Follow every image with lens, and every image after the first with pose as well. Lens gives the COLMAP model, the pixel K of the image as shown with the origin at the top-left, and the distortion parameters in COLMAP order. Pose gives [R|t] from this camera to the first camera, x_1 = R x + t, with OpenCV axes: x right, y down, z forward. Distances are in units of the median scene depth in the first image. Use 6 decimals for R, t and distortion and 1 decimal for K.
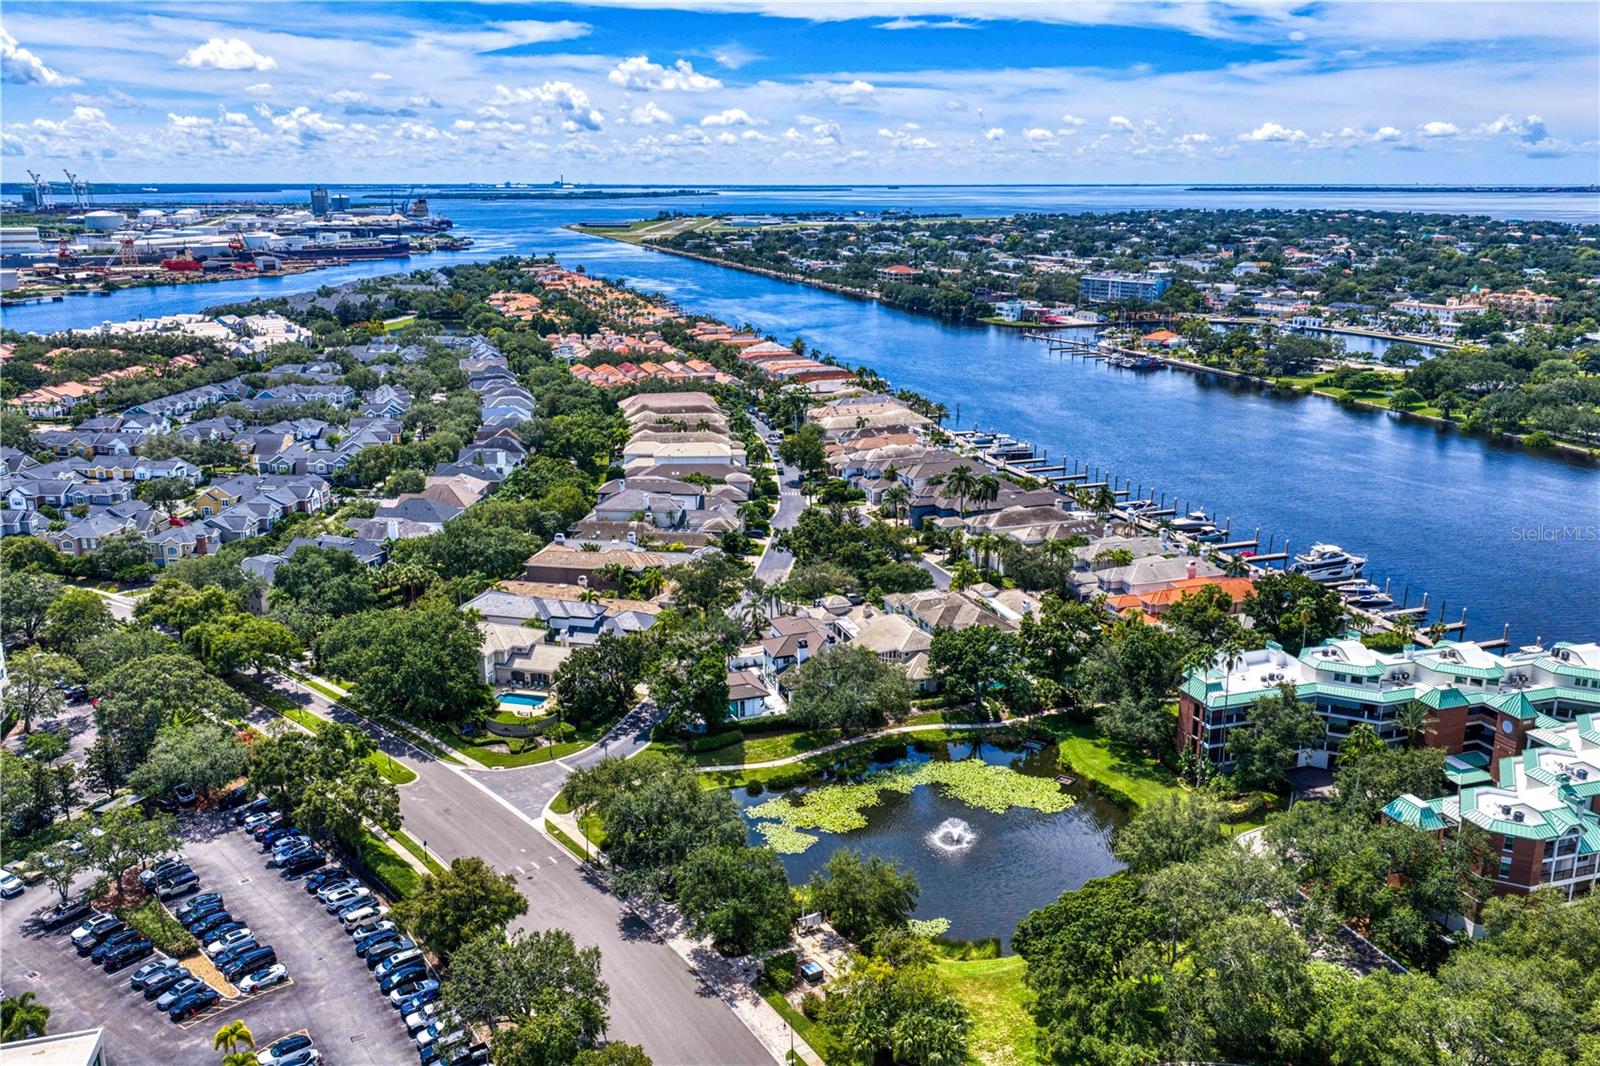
lens RADIAL K [[1263.5, 0, 800.0], [0, 1263.5, 533.0], [0, 0, 1]] dist [0.073987, -0.124401]
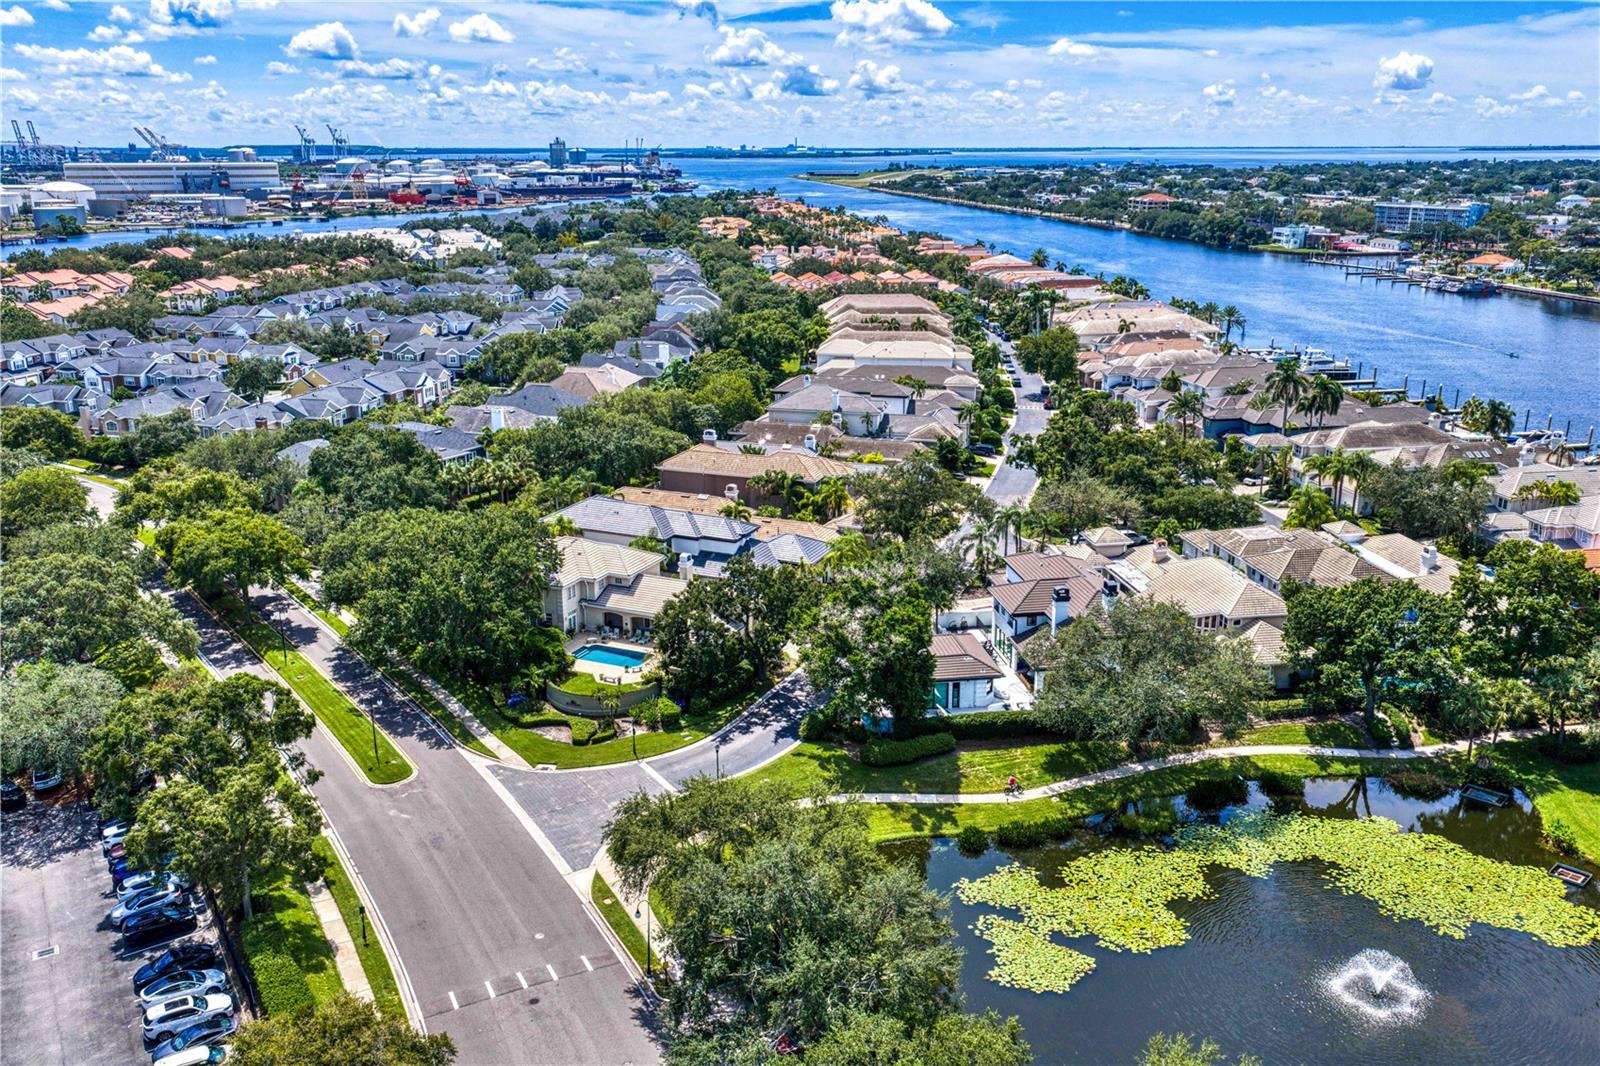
lens RADIAL K [[1263.5, 0, 800.0], [0, 1263.5, 533.0], [0, 0, 1]] dist [0.073987, -0.124401]
pose [[0.984577, 0.045197, -0.169011, -0.016219], [-0.040697, 0.998721, 0.029996, 0.037124], [0.170151, -0.022656, 0.985158, 0.314325]]
